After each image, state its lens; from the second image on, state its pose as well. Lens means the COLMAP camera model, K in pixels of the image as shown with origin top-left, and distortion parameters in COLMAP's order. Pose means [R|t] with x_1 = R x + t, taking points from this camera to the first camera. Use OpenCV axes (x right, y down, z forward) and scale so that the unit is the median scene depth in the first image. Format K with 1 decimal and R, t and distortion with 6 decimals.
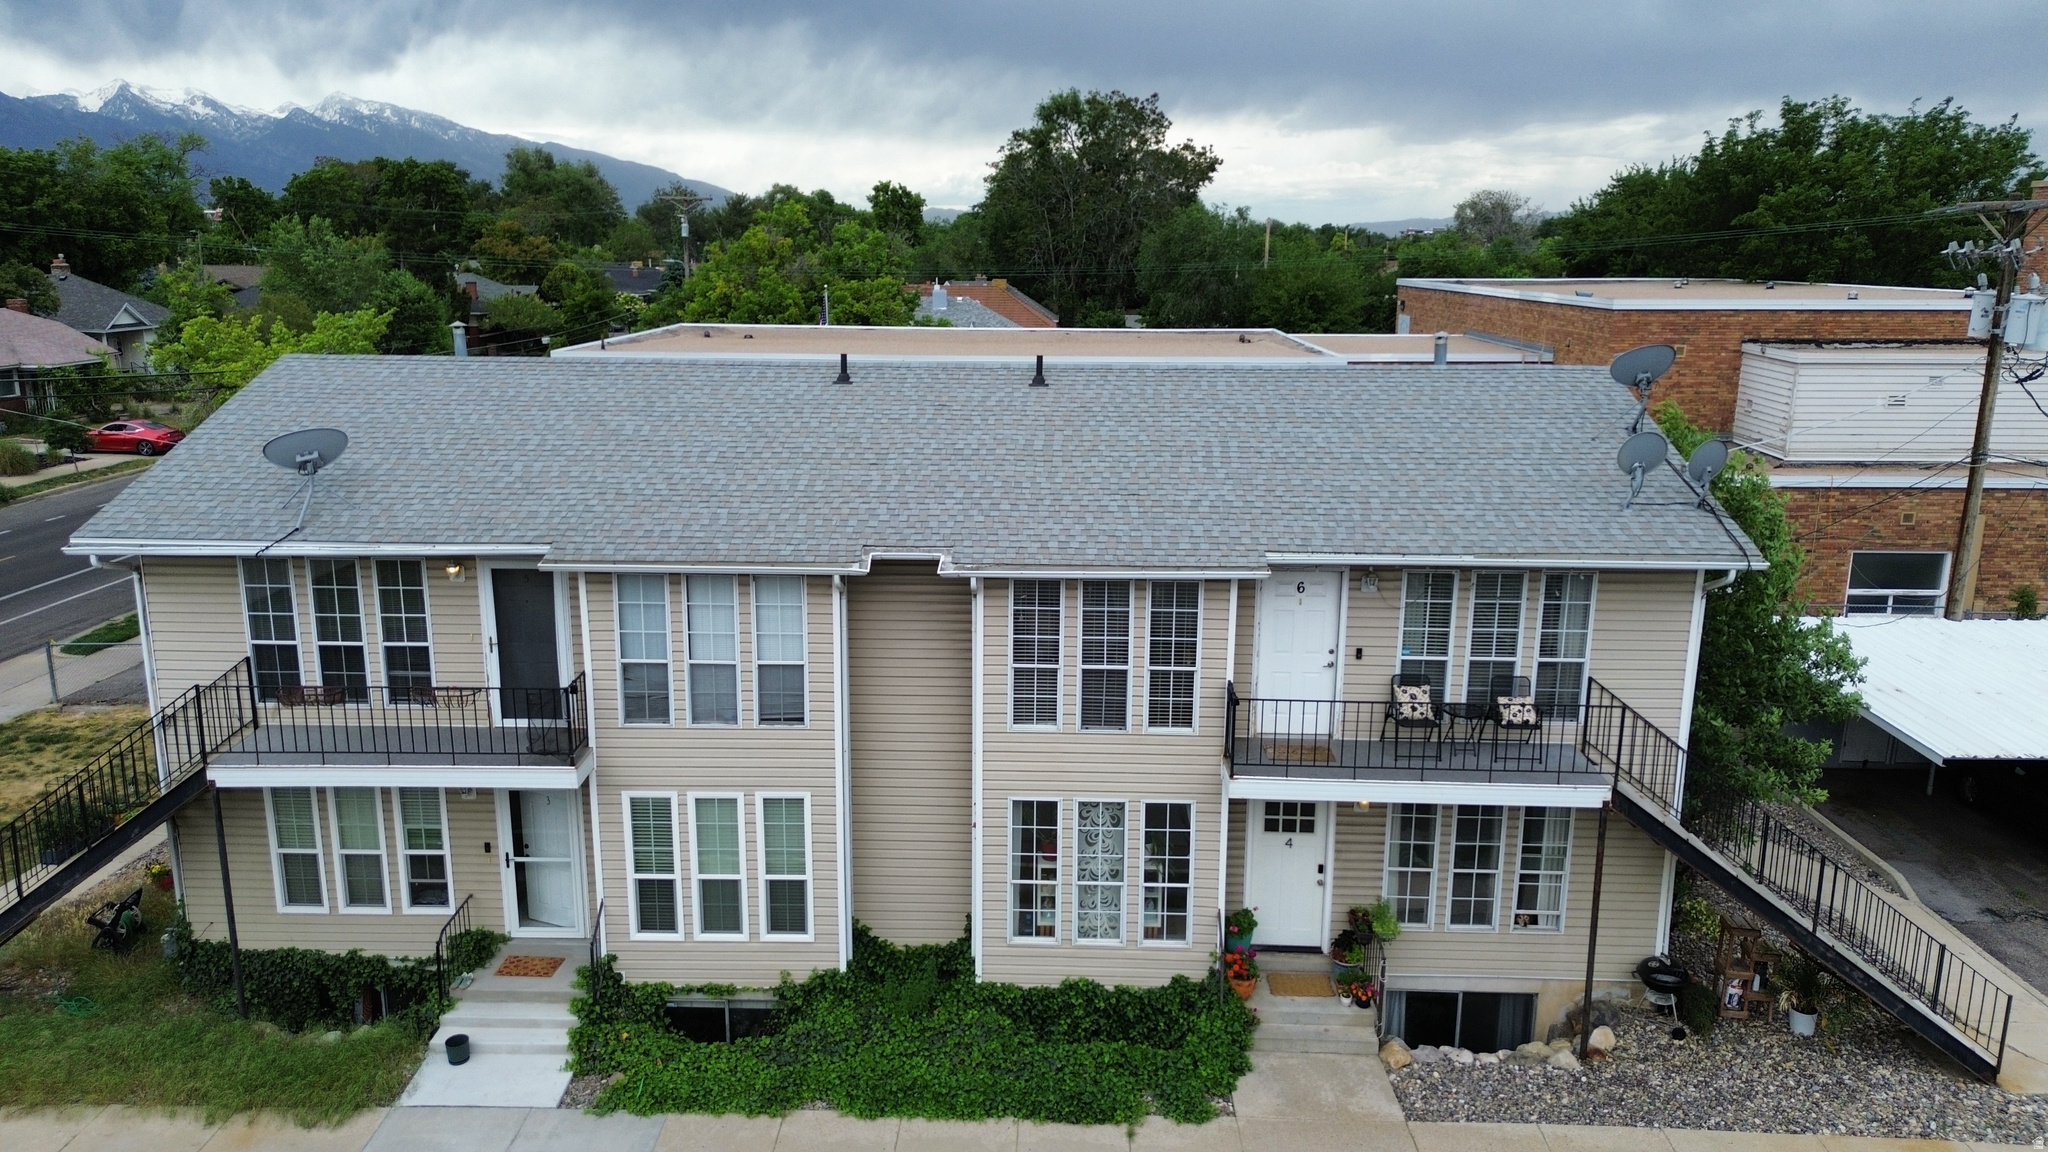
lens RADIAL K [[1439.9, 0, 1020.1], [0, 1439.9, 568.3], [0, 0, 1]] dist [0.078797, -0.072823]
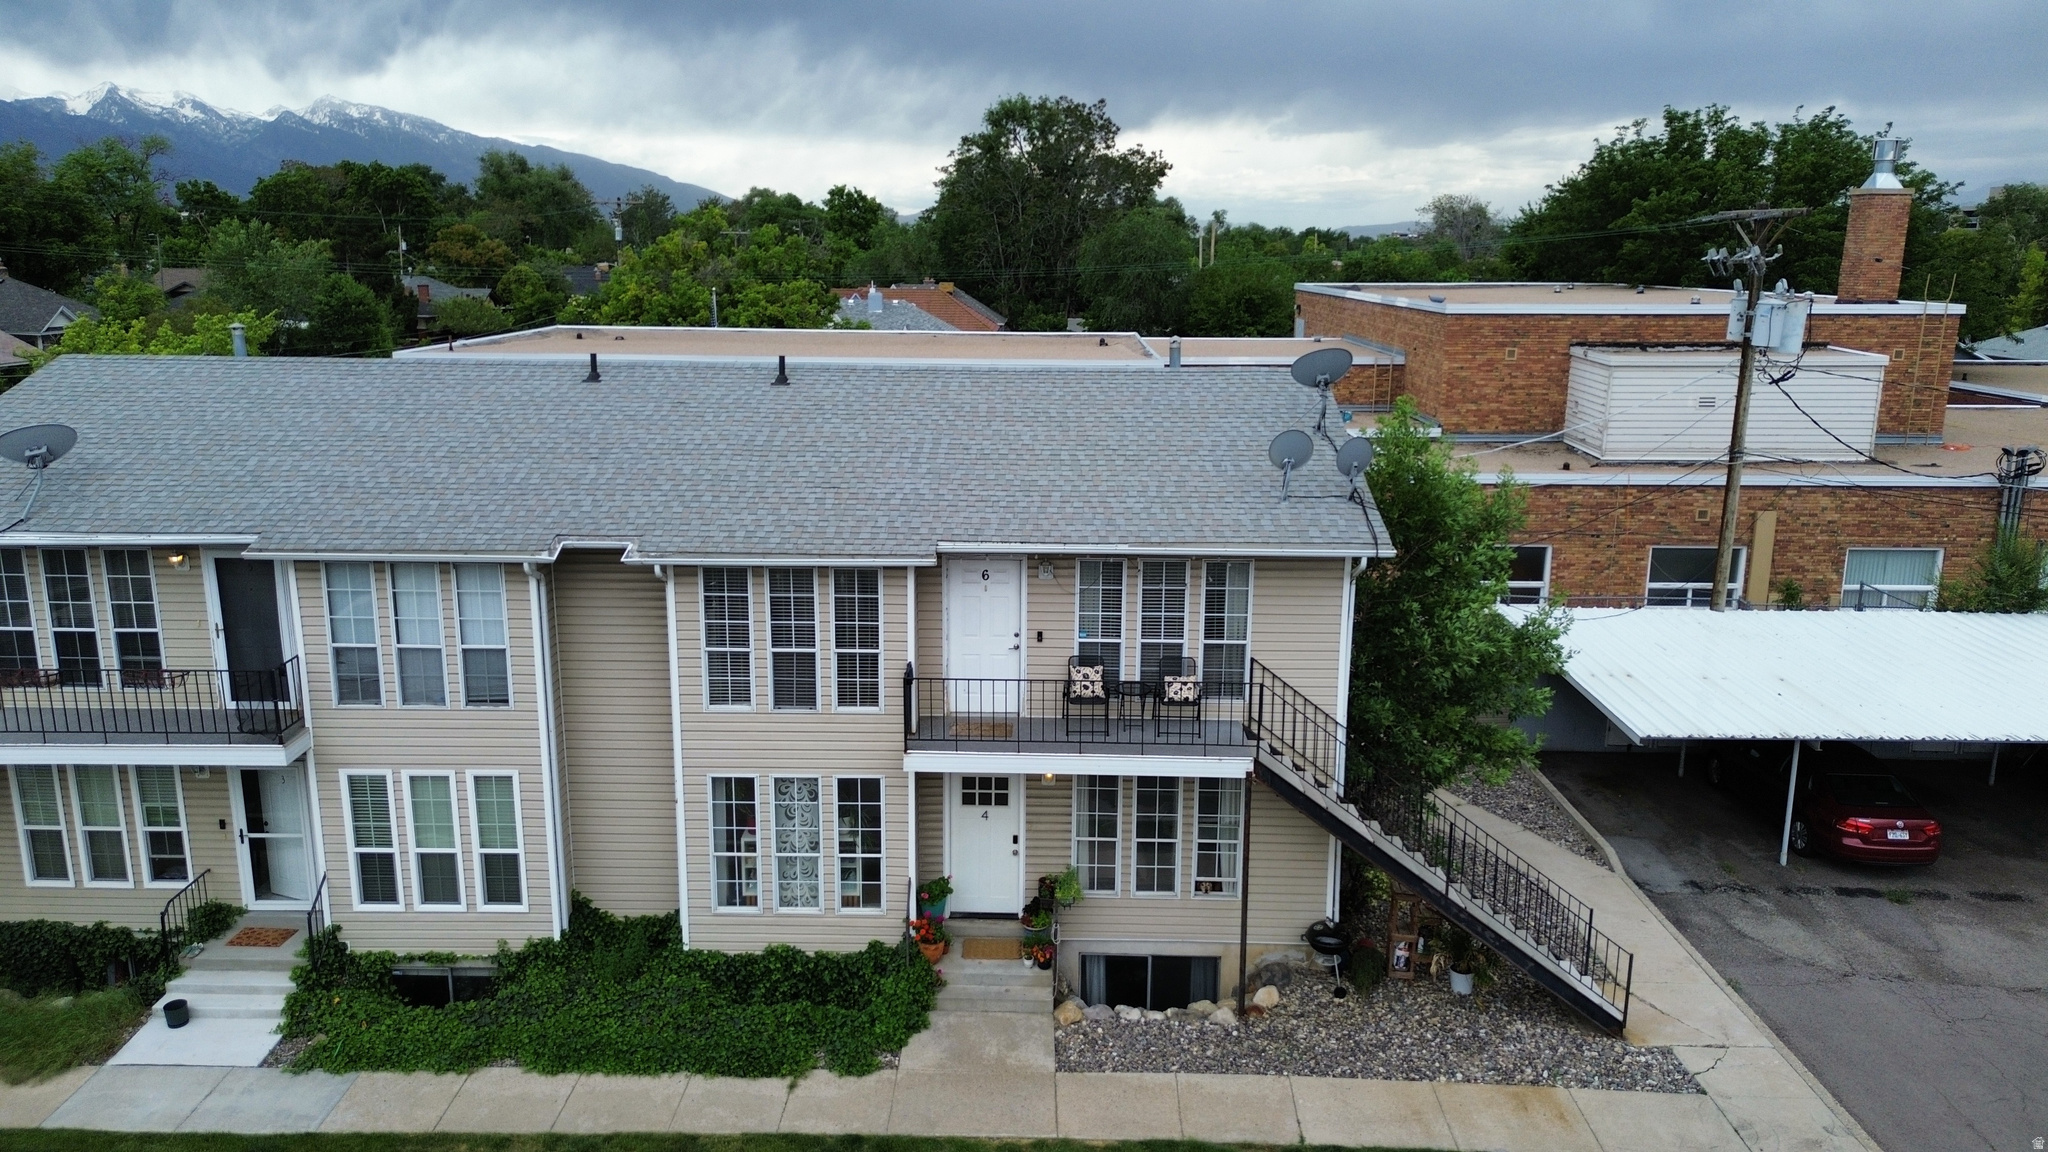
lens RADIAL K [[1439.9, 0, 1024.8], [0, 1439.9, 568.1], [0, 0, 1]] dist [0.078797, -0.072823]
pose [[0.999990, -0.000844, 0.004420, 0.210835], [0.000853, 0.999997, -0.002117, 0.010135], [-0.004418, 0.002120, 0.999988, -0.059152]]
